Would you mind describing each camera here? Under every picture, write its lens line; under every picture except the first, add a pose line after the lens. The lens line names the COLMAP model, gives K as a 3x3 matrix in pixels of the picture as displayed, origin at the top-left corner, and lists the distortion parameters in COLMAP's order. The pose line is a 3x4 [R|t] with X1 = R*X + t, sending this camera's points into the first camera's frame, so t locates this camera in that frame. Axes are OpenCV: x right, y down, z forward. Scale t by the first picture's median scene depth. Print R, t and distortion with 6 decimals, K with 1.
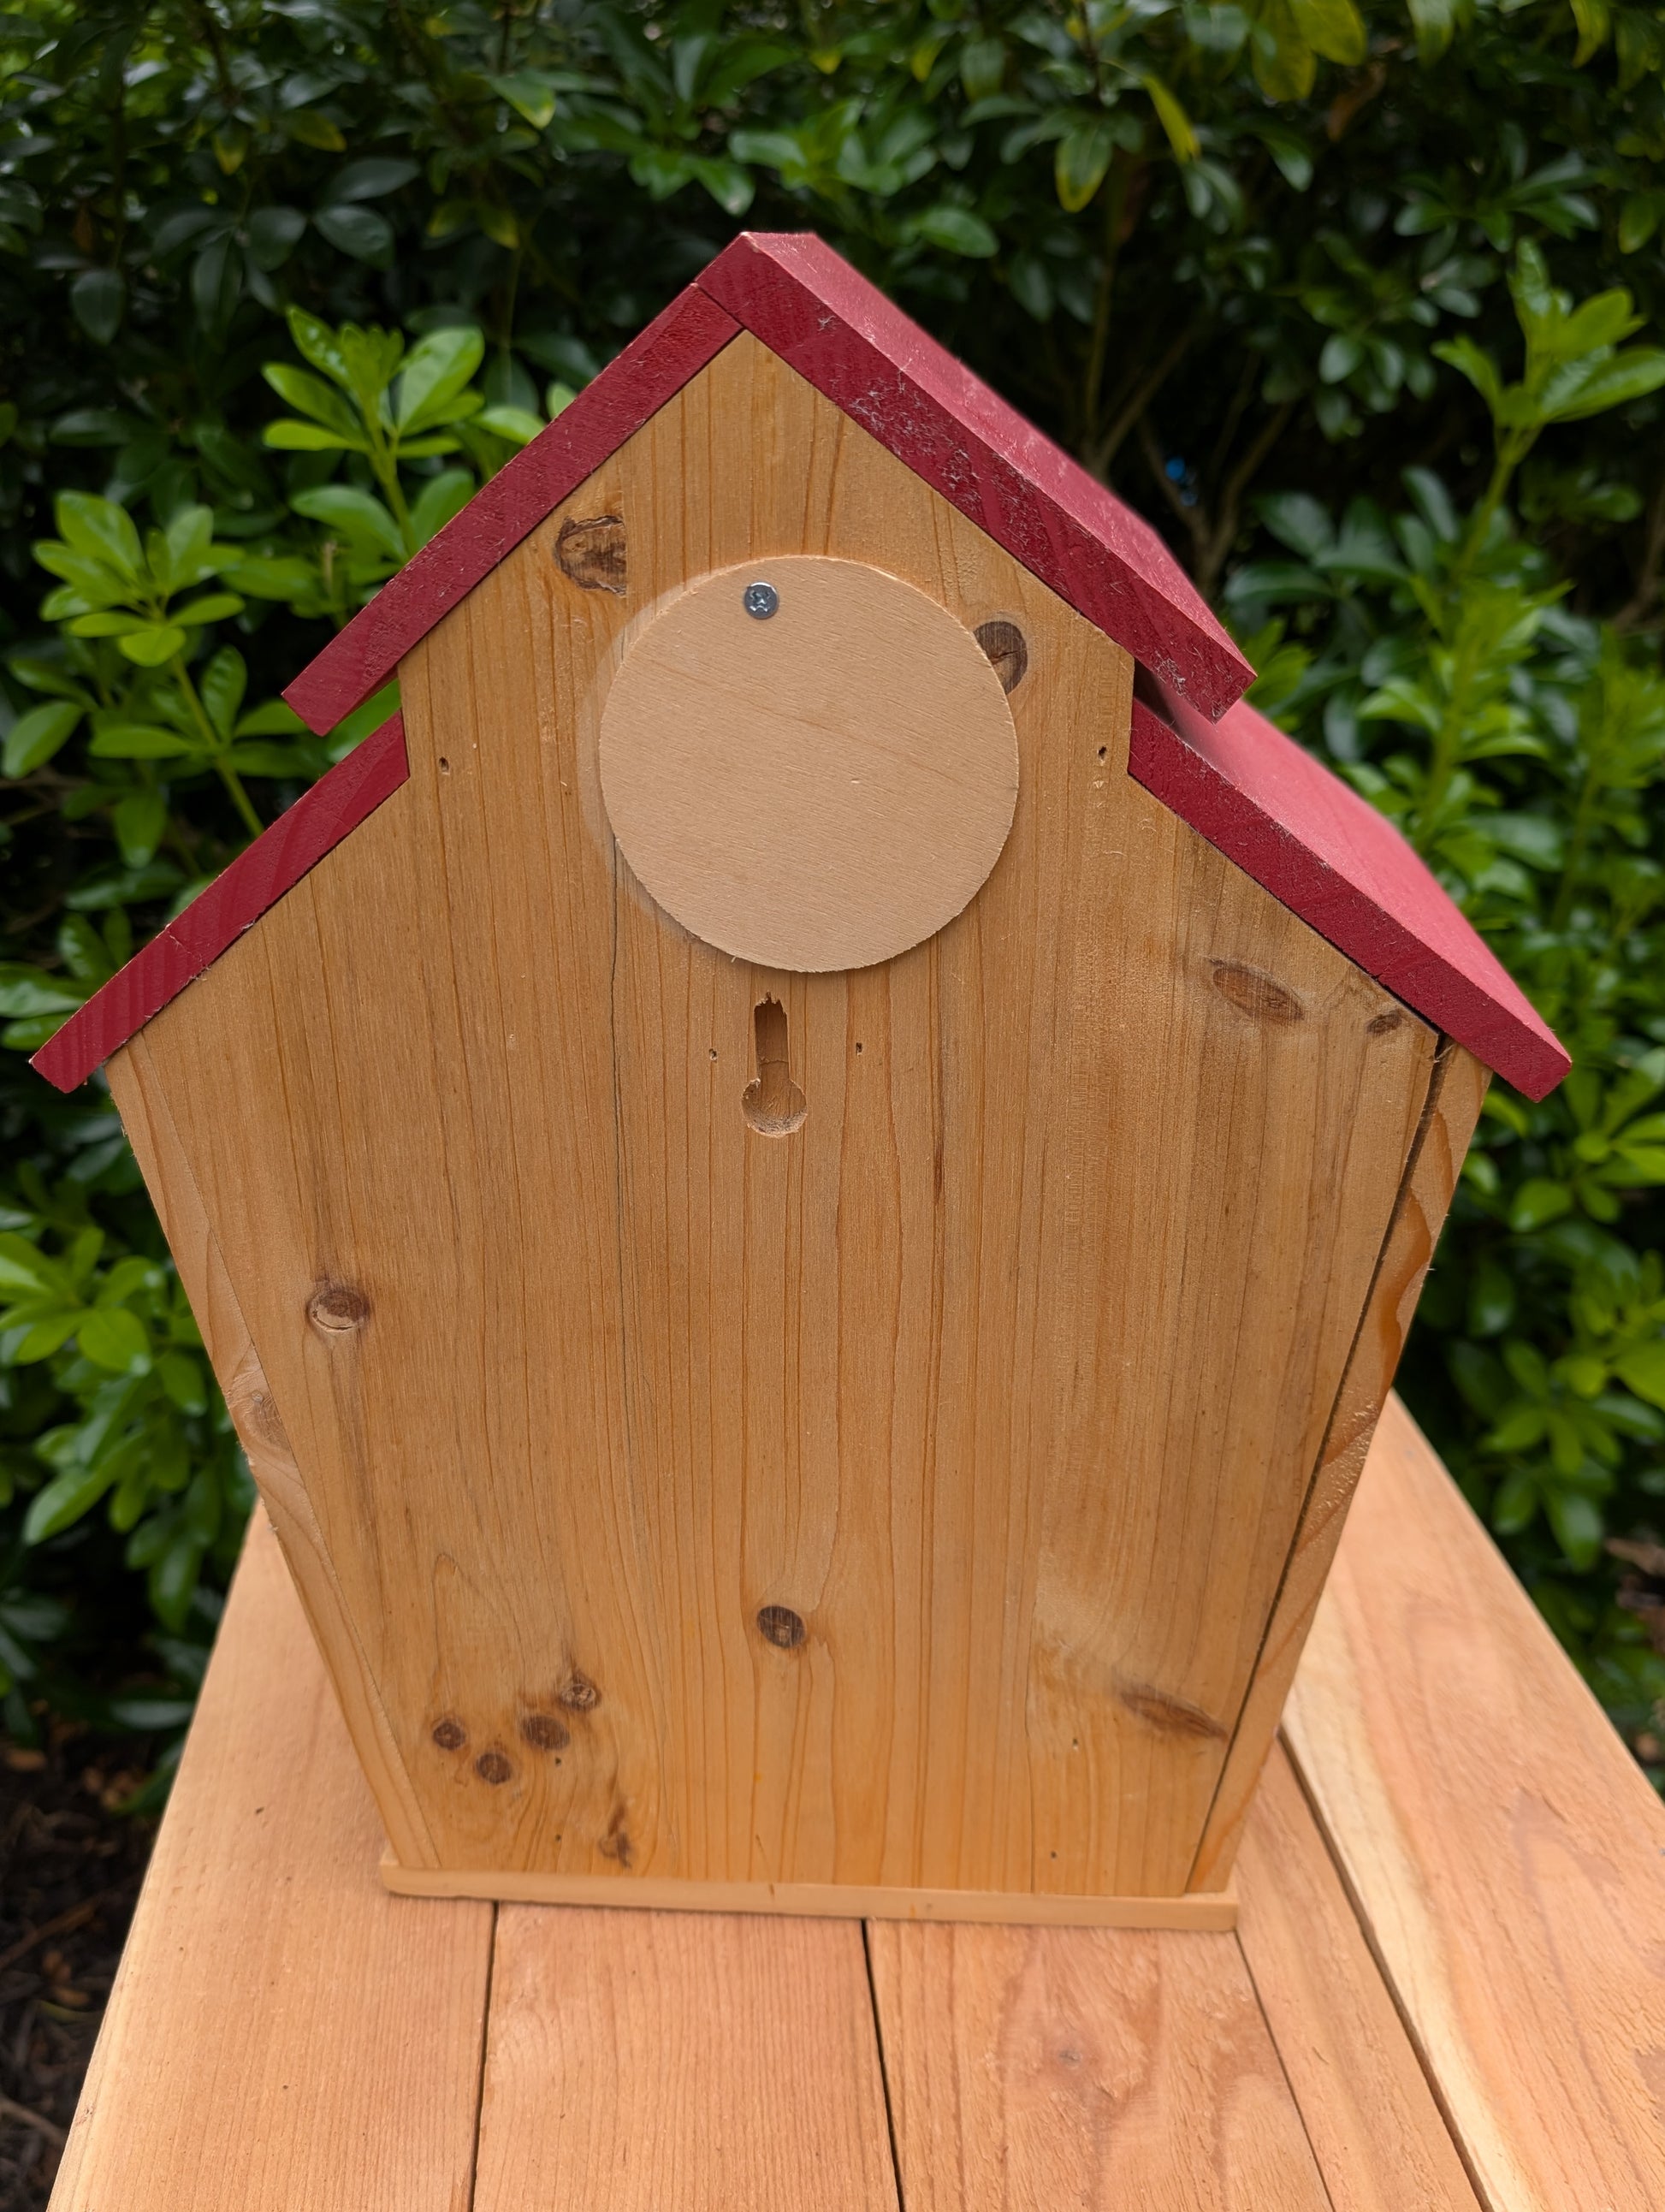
lens RADIAL K [[1819.3, 0, 797.1], [0, 1819.3, 1143.6], [0, 0, 1]] dist [0.008098, -0.008604]
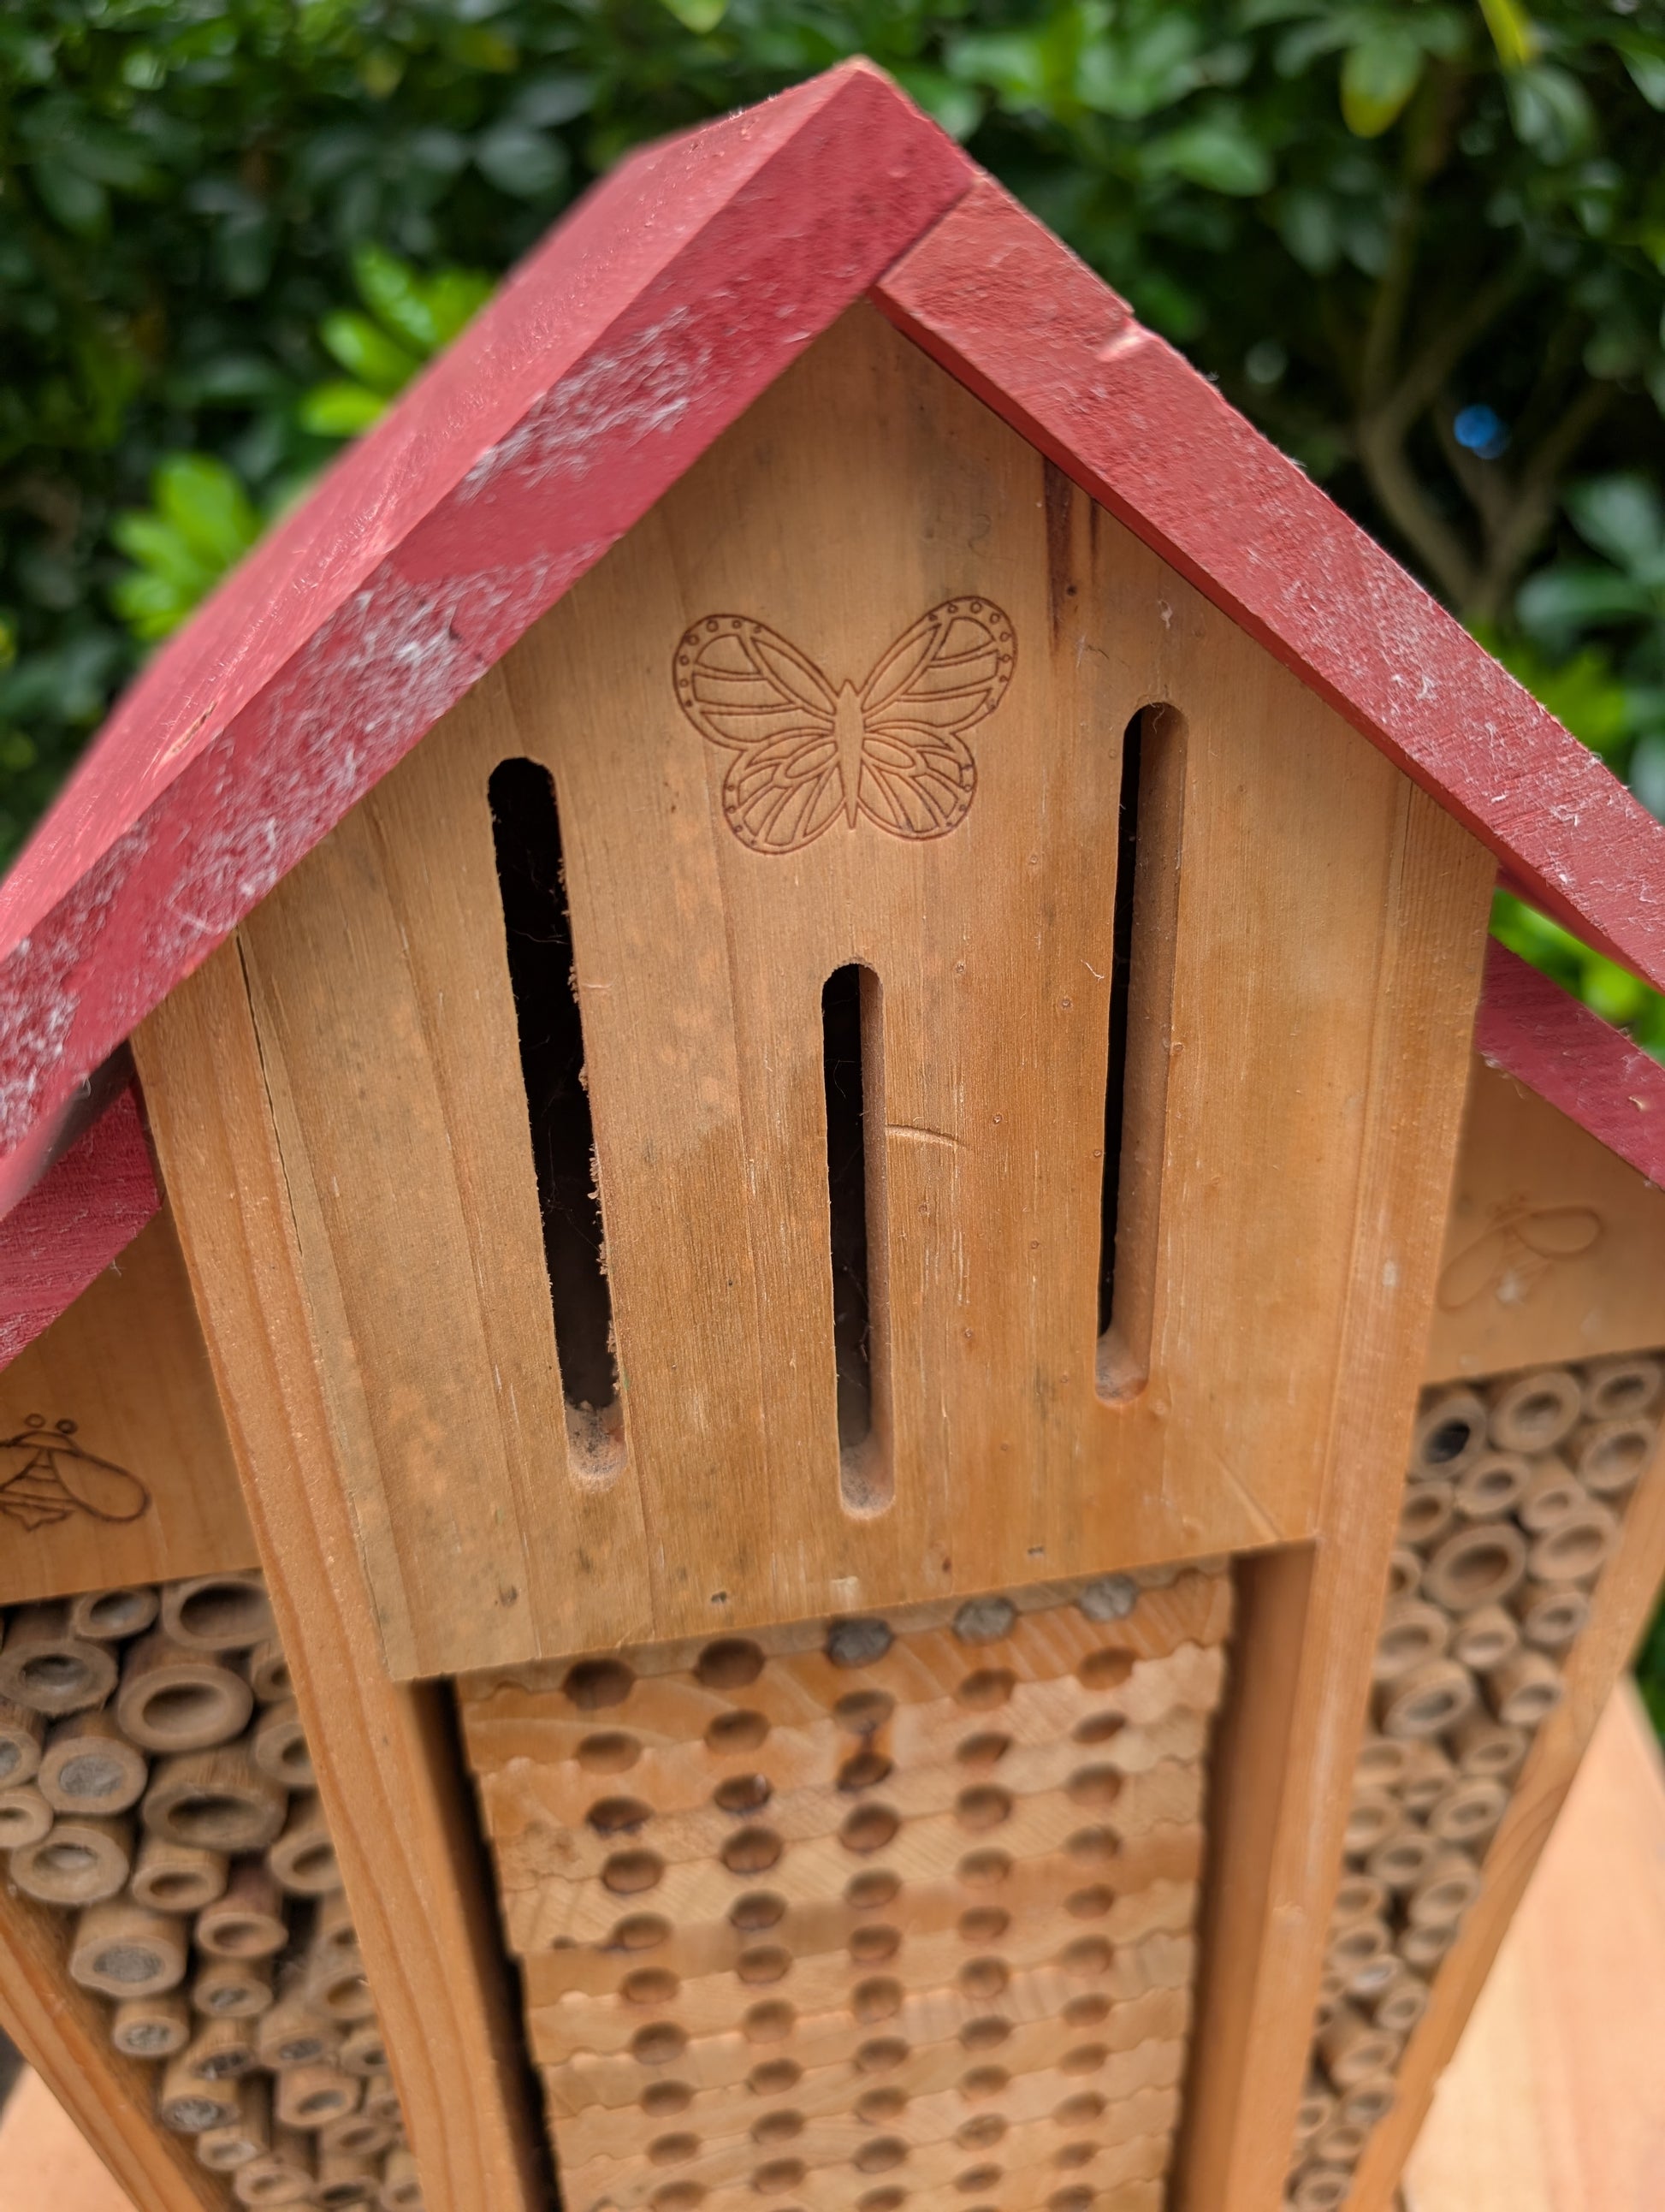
lens RADIAL K [[1672.0, 0, 839.3], [0, 1672.0, 1103.6], [0, 0, 1]] dist [-0.032578, 0.002150]
pose [[0.988253, 0.074000, -0.133716, 0.054680], [-0.067411, 0.996308, 0.053156, -0.112964], [0.137156, -0.043518, 0.989593, 0.240342]]
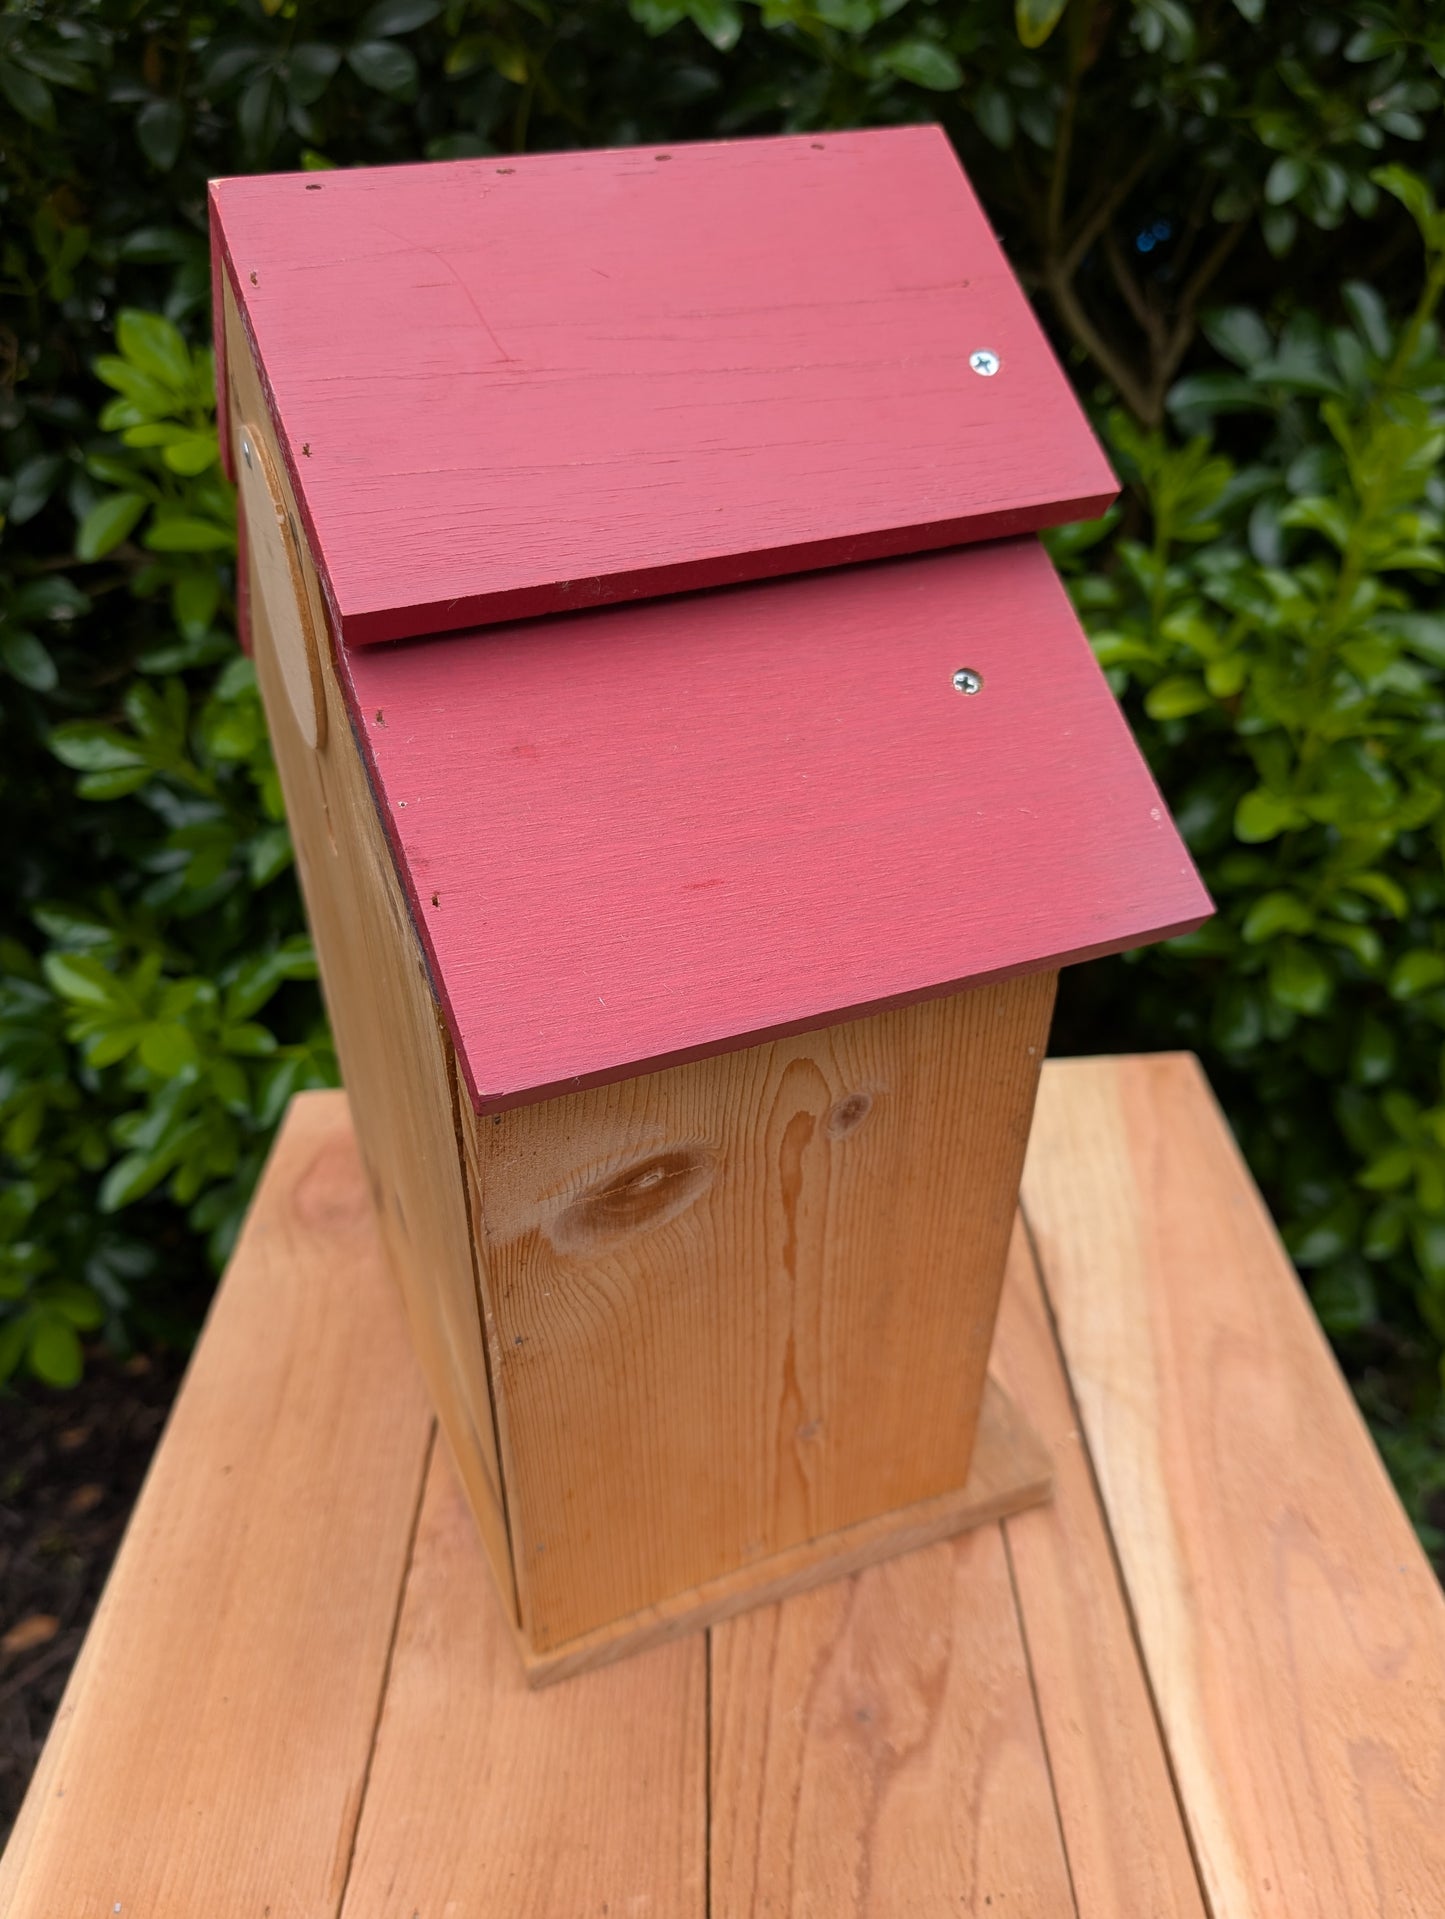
lens RADIAL K [[1578.4, 0, 732.7], [0, 1578.4, 985.8], [0, 0, 1]] dist [0.008098, -0.008604]
pose [[0.997423, 0.034523, -0.062894, 0.057777], [-0.028797, 0.995545, 0.089779, -0.035775], [0.065714, -0.087737, 0.993974, -0.000149]]
